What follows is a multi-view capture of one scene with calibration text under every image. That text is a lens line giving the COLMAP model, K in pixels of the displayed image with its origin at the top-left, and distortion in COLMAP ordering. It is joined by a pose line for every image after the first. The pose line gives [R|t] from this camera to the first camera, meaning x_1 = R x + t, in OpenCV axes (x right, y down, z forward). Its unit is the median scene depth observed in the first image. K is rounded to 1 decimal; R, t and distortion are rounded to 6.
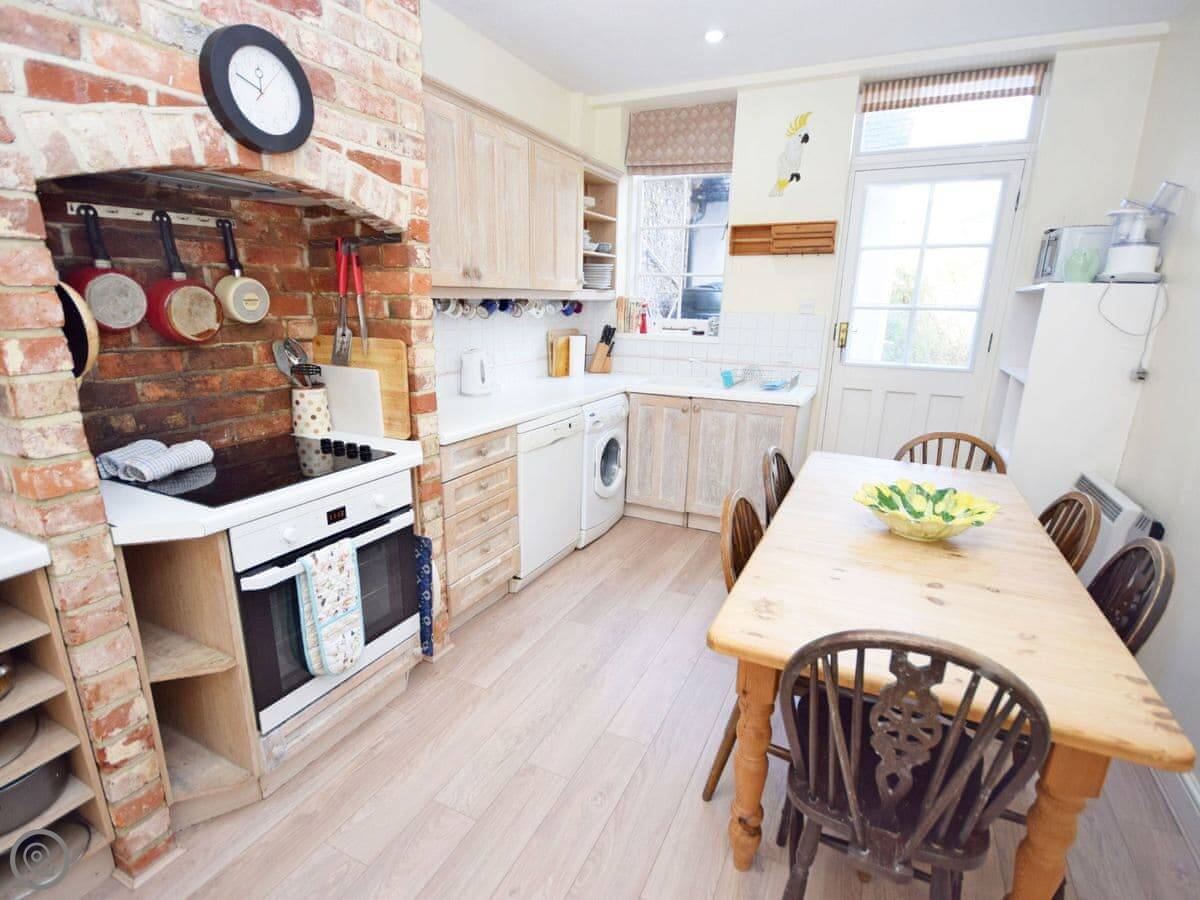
lens RADIAL K [[648.7, 0, 554.2], [0, 648.7, 475.3], [0, 0, 1]] dist [-0.005444, -0.002675]
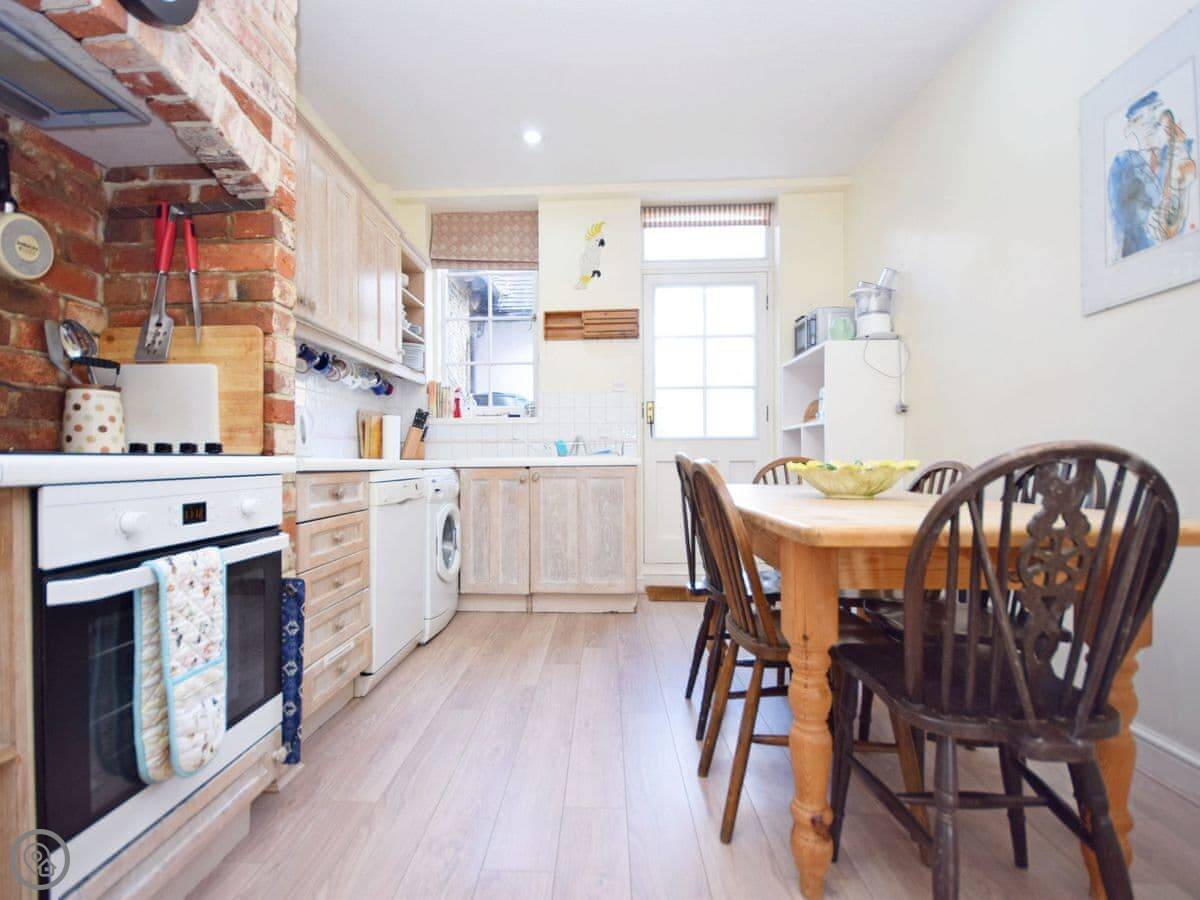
lens RADIAL K [[648.7, 0, 554.2], [0, 648.7, 475.3], [0, 0, 1]] dist [-0.005444, -0.002675]
pose [[0.900804, -0.003332, 0.434213, -0.236845], [0.125828, 0.959069, -0.253680, 0.193289], [-0.415595, 0.283152, 0.864353, 0.216223]]
